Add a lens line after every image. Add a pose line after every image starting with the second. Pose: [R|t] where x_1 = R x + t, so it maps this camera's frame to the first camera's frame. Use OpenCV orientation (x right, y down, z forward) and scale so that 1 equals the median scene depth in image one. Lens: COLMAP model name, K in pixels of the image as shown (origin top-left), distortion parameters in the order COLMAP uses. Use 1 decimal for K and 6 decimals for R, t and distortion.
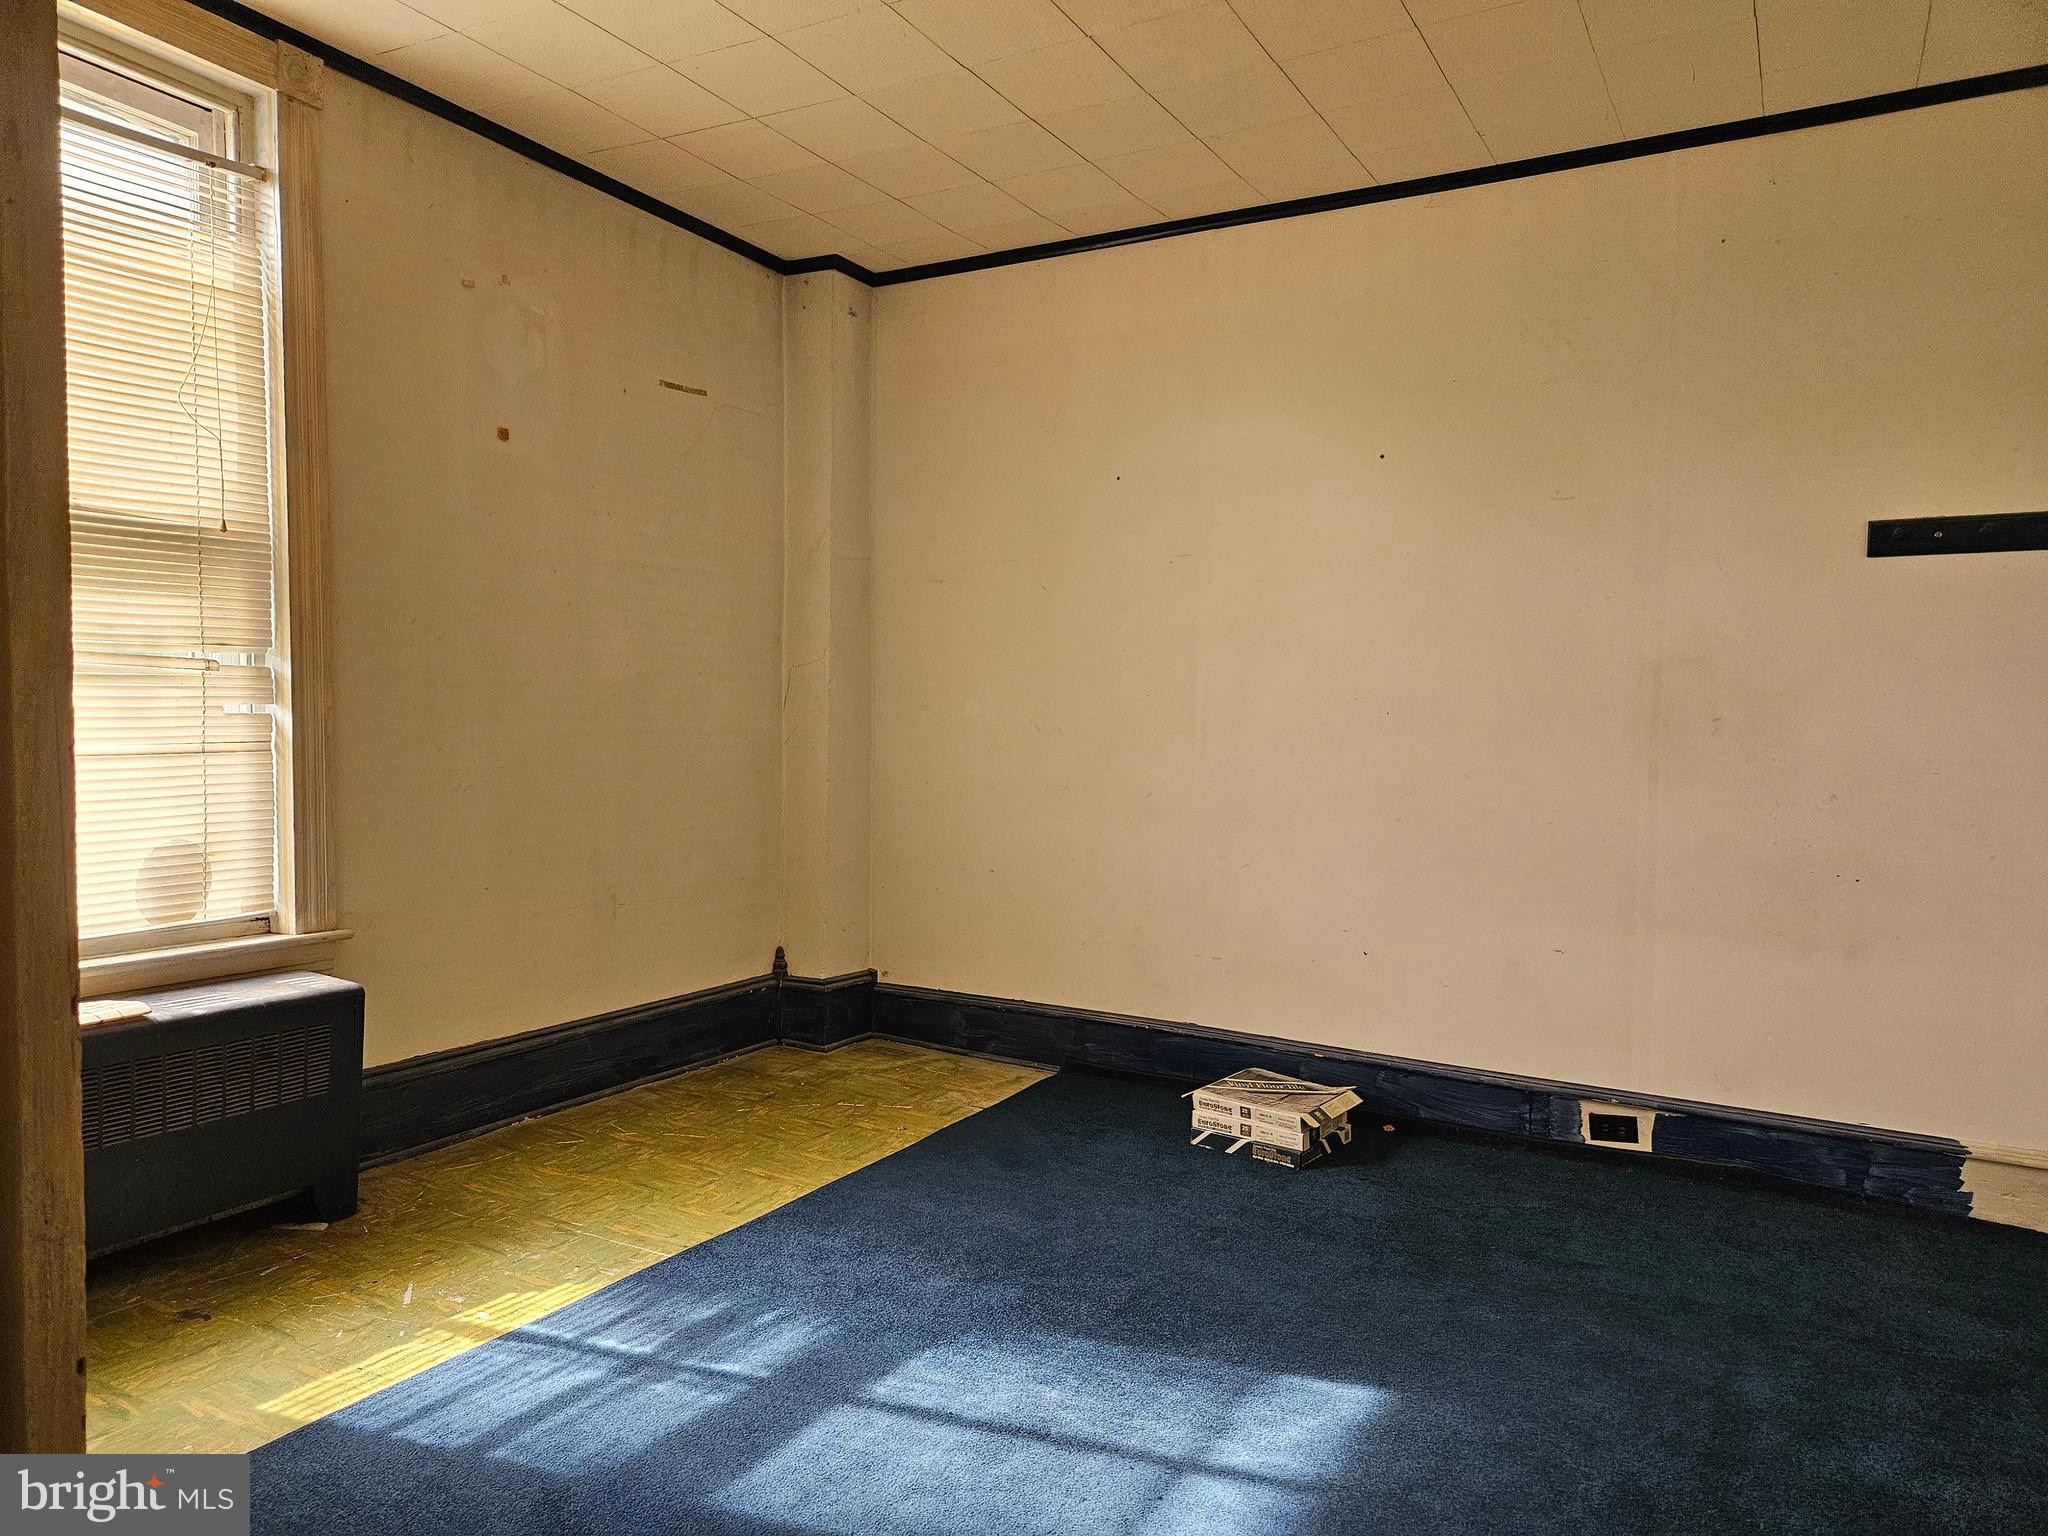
lens RADIAL K [[1358.5, 0, 974.4], [0, 1358.5, 770.5], [0, 0, 1]] dist [0.061853, -0.048803]
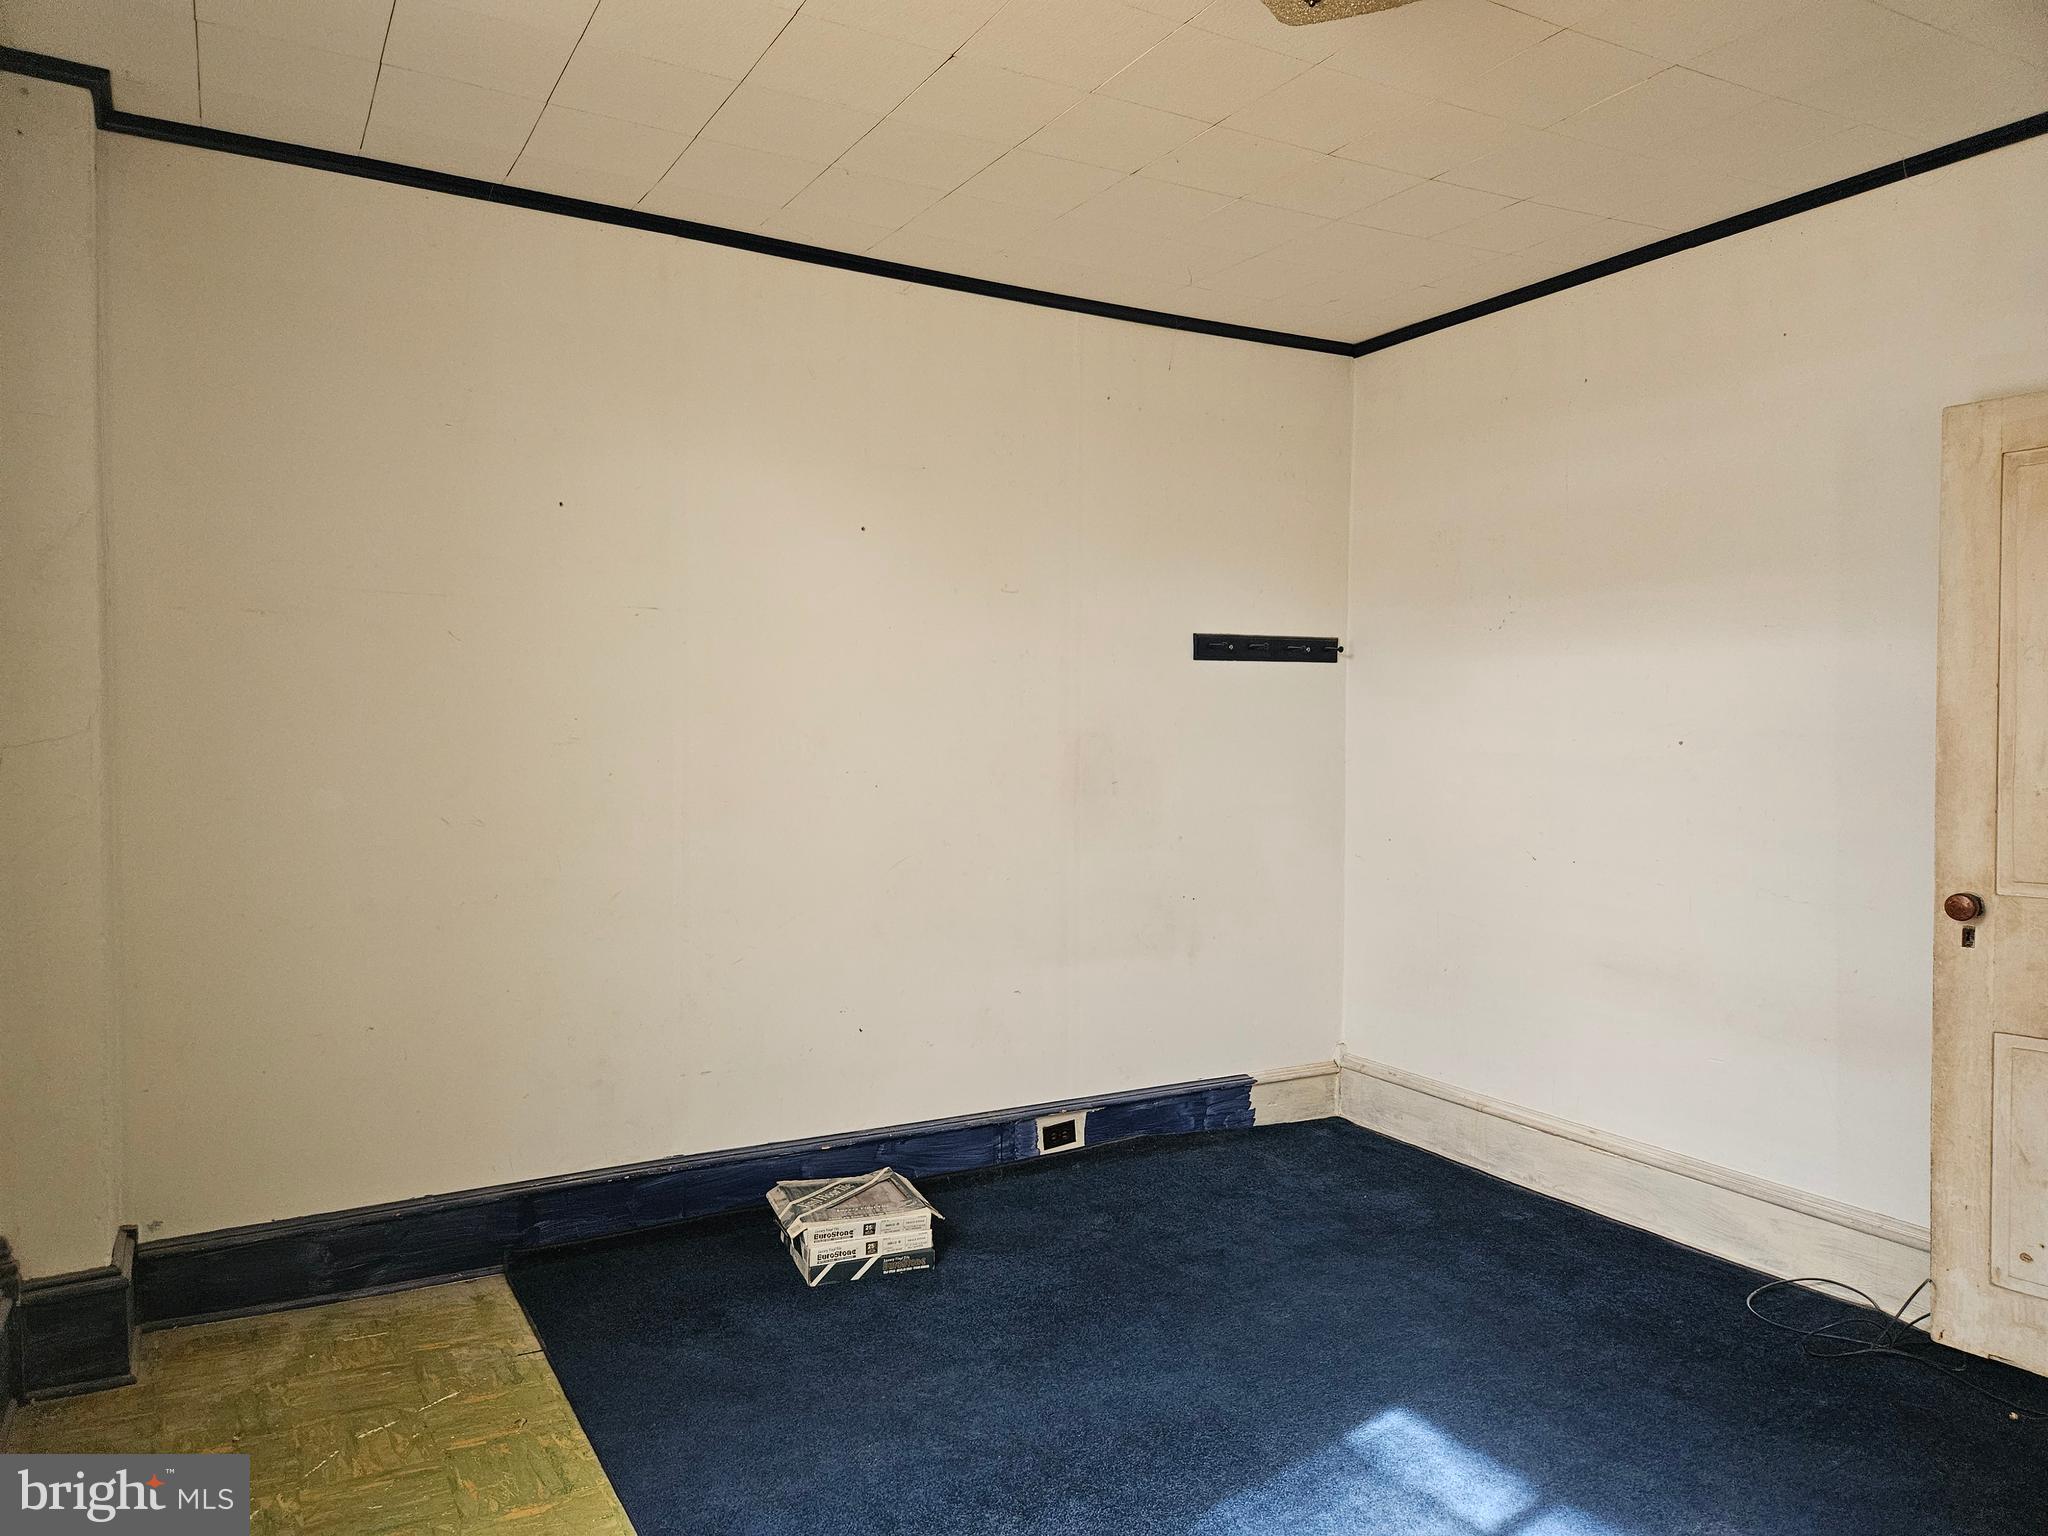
lens RADIAL K [[1358.5, 0, 1024.3], [0, 1358.5, 760.8], [0, 0, 1]] dist [0.061853, -0.048803]
pose [[0.509950, -0.037468, 0.859388, -0.540683], [0.042639, 0.998924, 0.018250, -0.080385], [-0.859147, 0.027336, 0.510999, 0.431807]]
